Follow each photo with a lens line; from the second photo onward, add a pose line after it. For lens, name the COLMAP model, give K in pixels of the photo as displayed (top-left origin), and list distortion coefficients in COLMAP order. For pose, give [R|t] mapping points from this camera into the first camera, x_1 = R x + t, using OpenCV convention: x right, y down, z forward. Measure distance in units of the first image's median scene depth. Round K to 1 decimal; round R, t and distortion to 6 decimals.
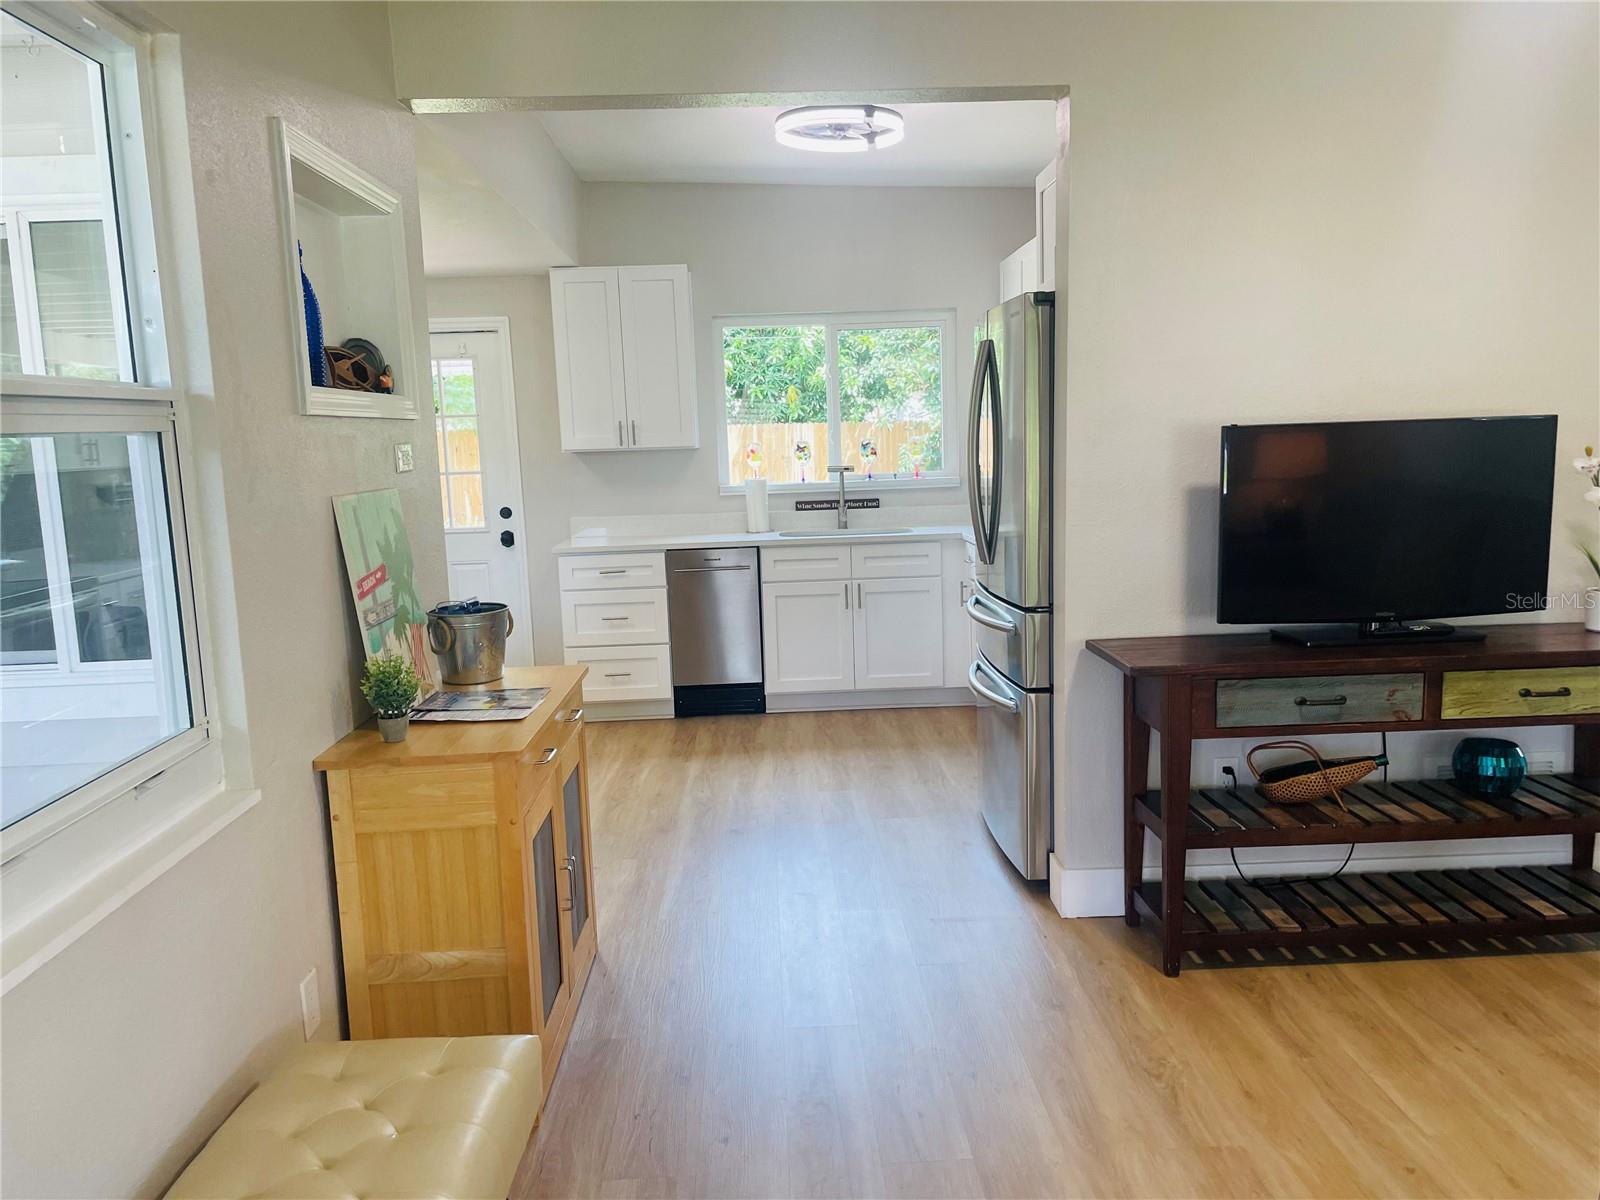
lens RADIAL K [[1208.2, 0, 810.2], [0, 1208.2, 598.2], [0, 0, 1]] dist [0.088178, -0.116964]
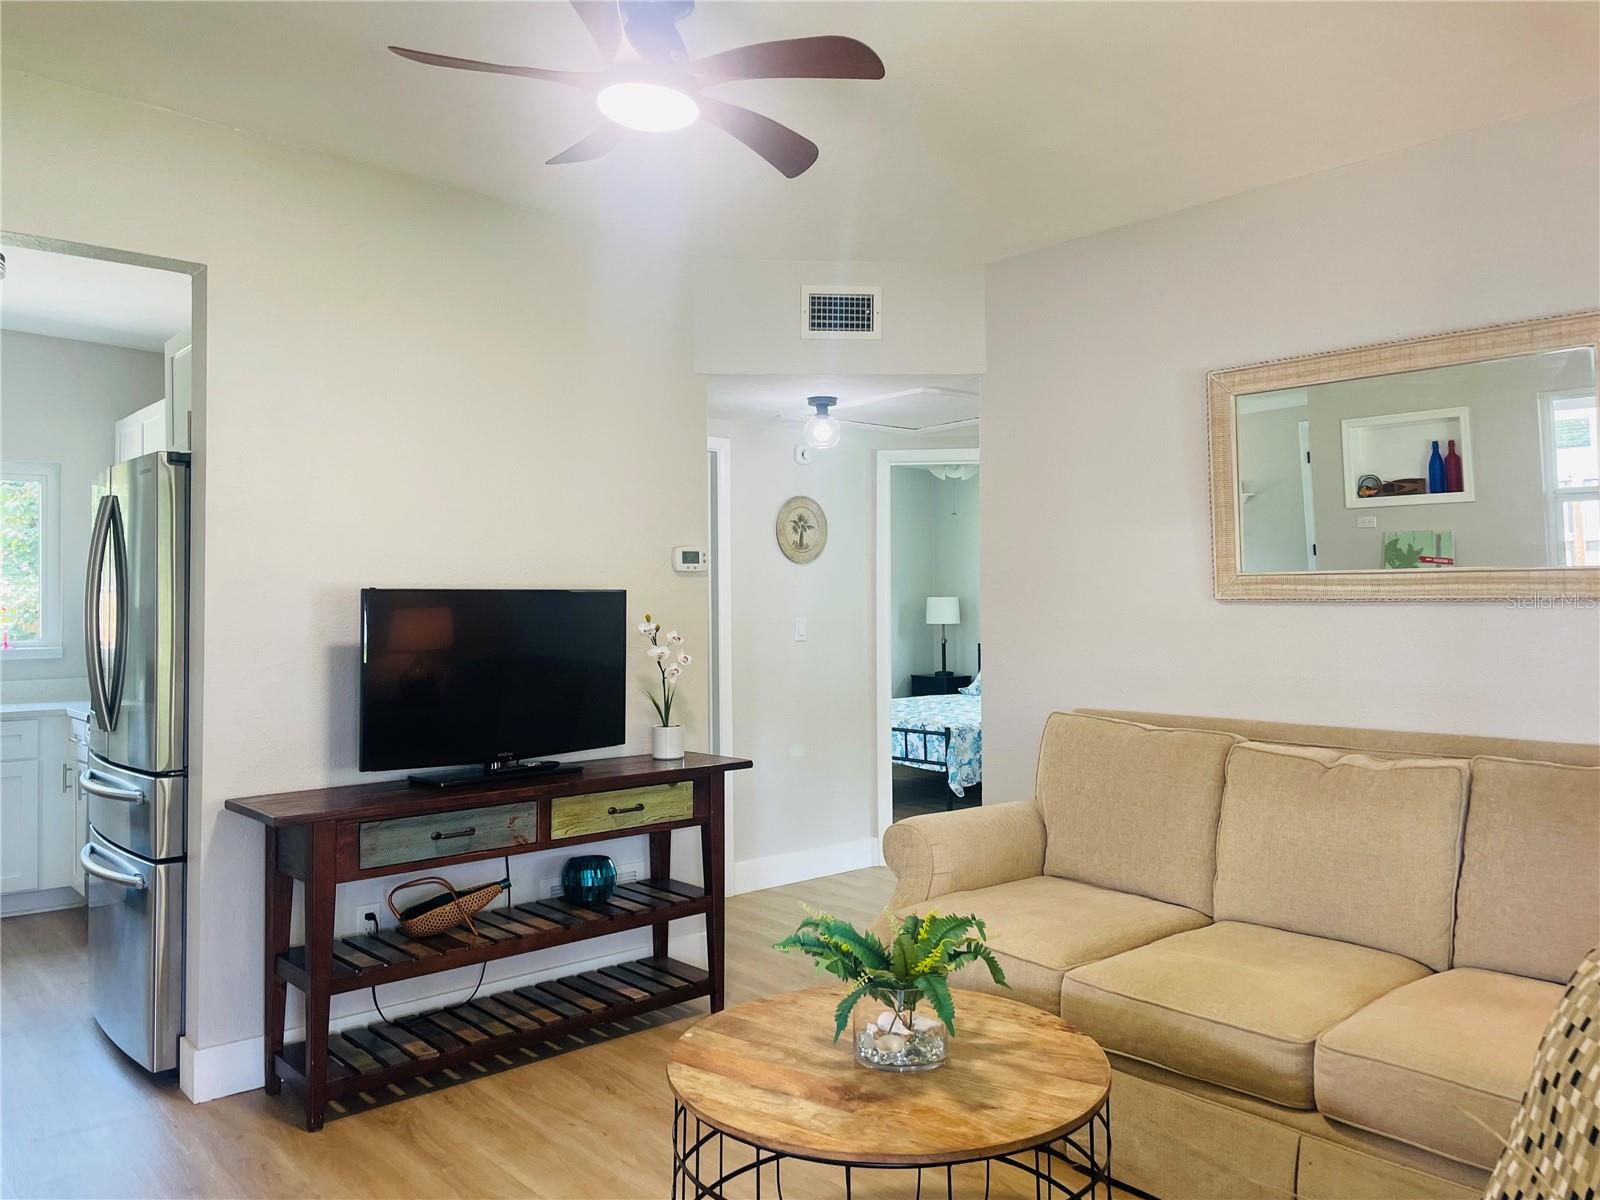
lens RADIAL K [[1205.0, 0, 805.1], [0, 1205.0, 580.5], [0, 0, 1]] dist [0.085908, -0.108768]
pose [[0.778903, 0.037088, 0.626047, -0.035549], [0.067599, 0.987469, -0.142603, 0.033272], [-0.623491, 0.153394, 0.766635, -0.085000]]
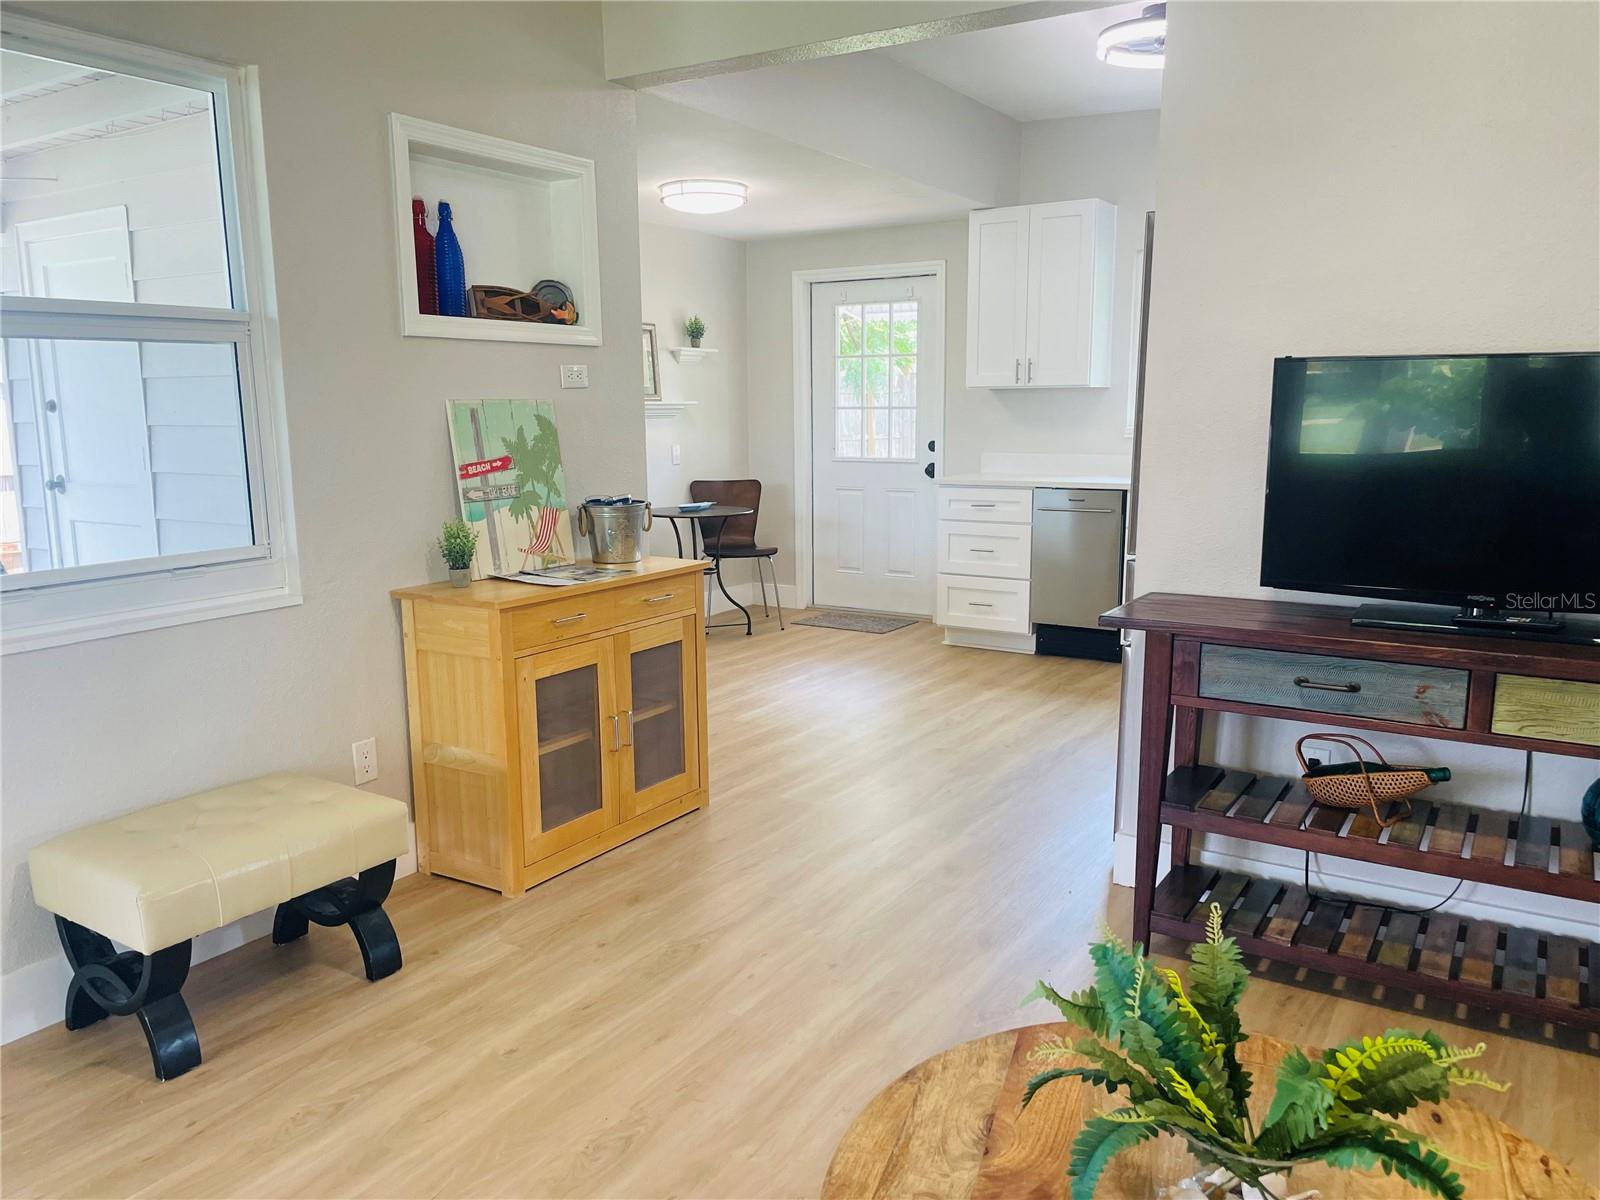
lens RADIAL K [[1208.2, 0, 810.2], [0, 1208.2, 598.2], [0, 0, 1]] dist [0.088178, -0.116964]
pose [[0.829302, 0.120392, -0.545677, 0.544411], [-0.098626, 0.992720, 0.069134, 0.000677], [0.550028, -0.003515, 0.835139, 0.088059]]
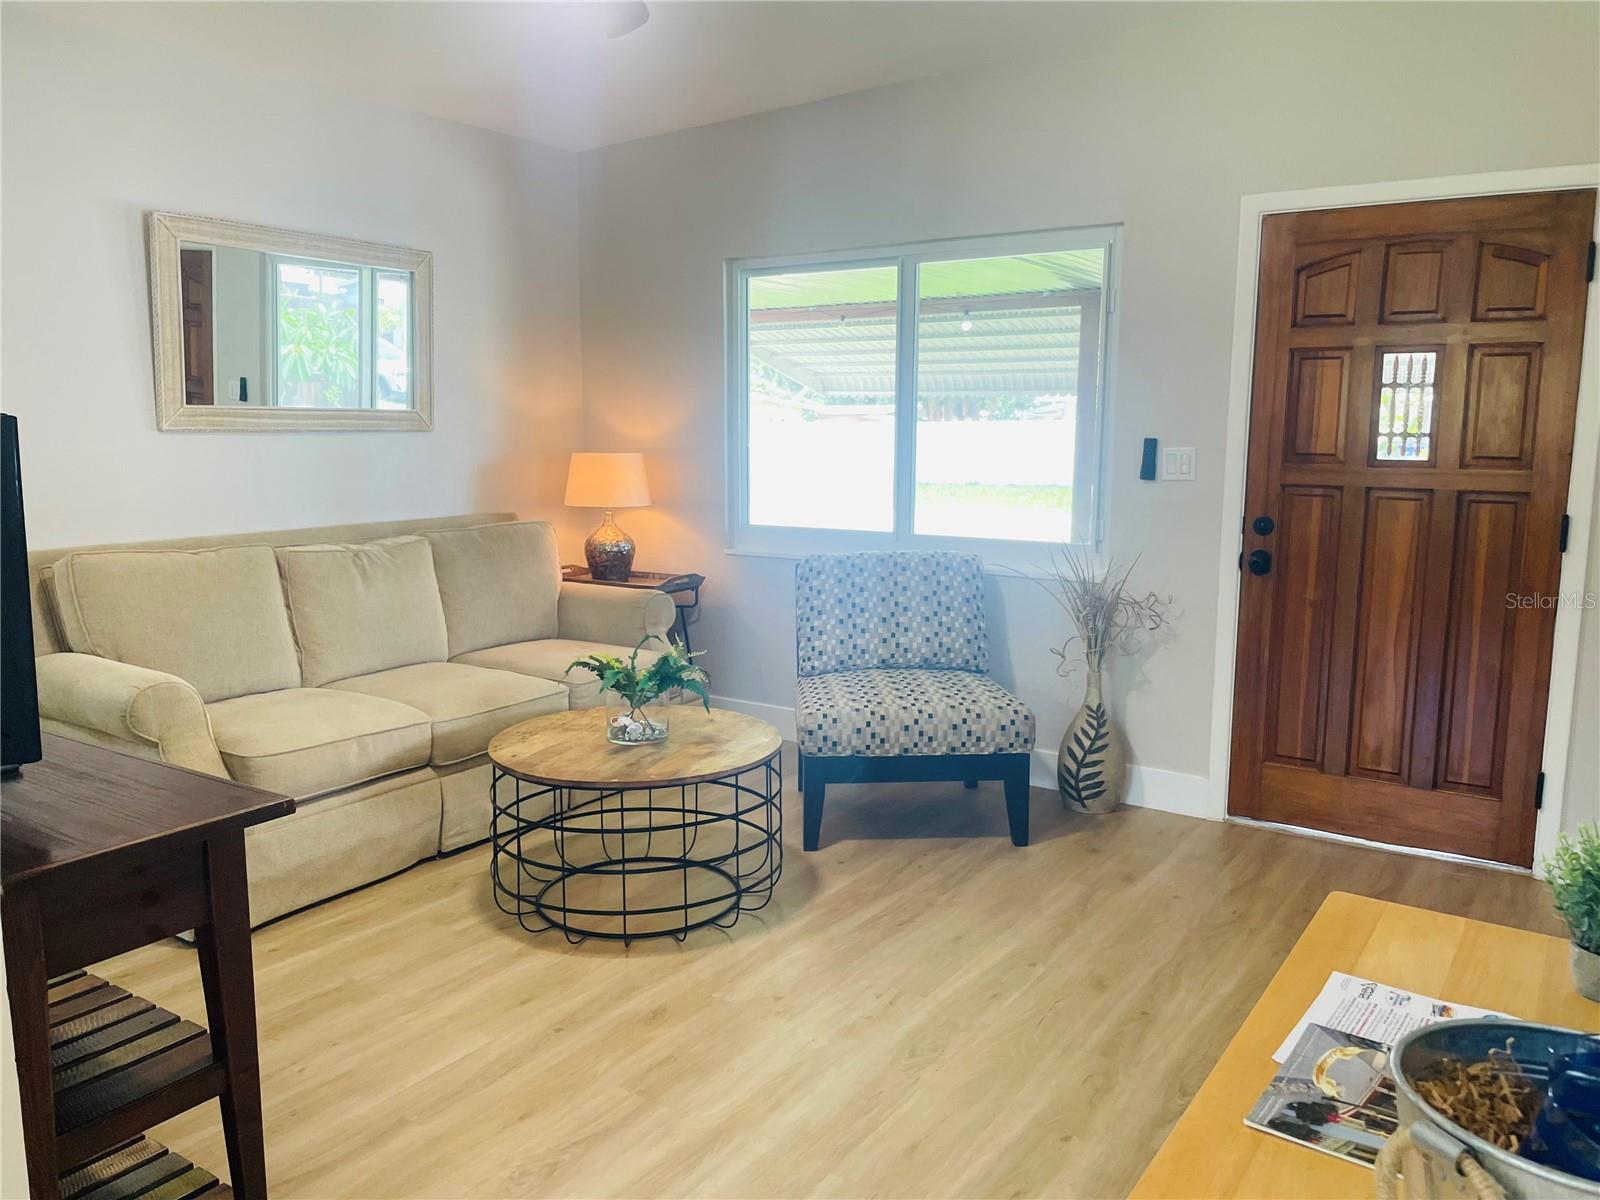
lens RADIAL K [[1208.2, 0, 810.2], [0, 1208.2, 598.2], [0, 0, 1]] dist [0.088178, -0.116964]
pose [[-0.804103, -0.059395, 0.591515, -0.294049], [0.102255, 0.966349, 0.236037, -0.153759], [-0.585630, 0.250283, -0.770971, 1.208929]]
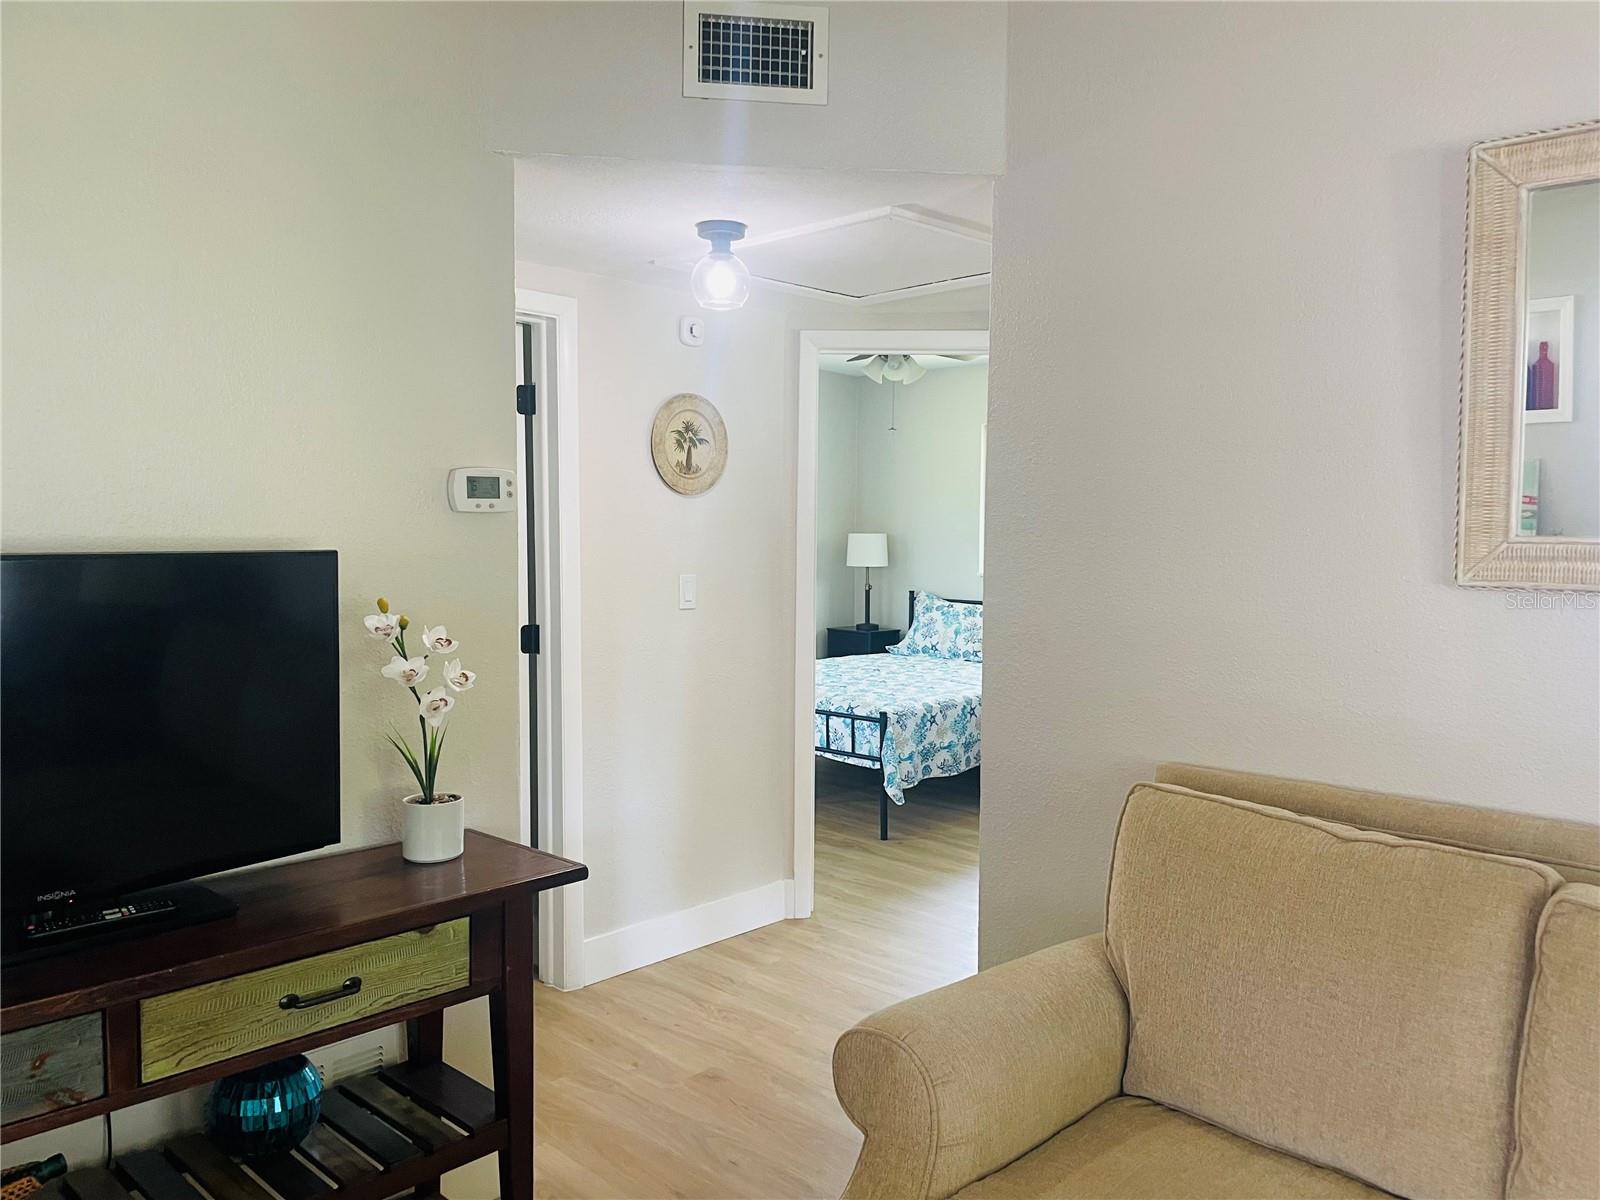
lens RADIAL K [[1208.2, 0, 810.2], [0, 1208.2, 598.2], [0, 0, 1]] dist [0.088178, -0.116964]
pose [[0.719685, -0.007531, 0.694260, 0.328960], [0.065880, 0.996170, -0.057486, -0.067687], [-0.691168, 0.087110, 0.717425, 0.346366]]
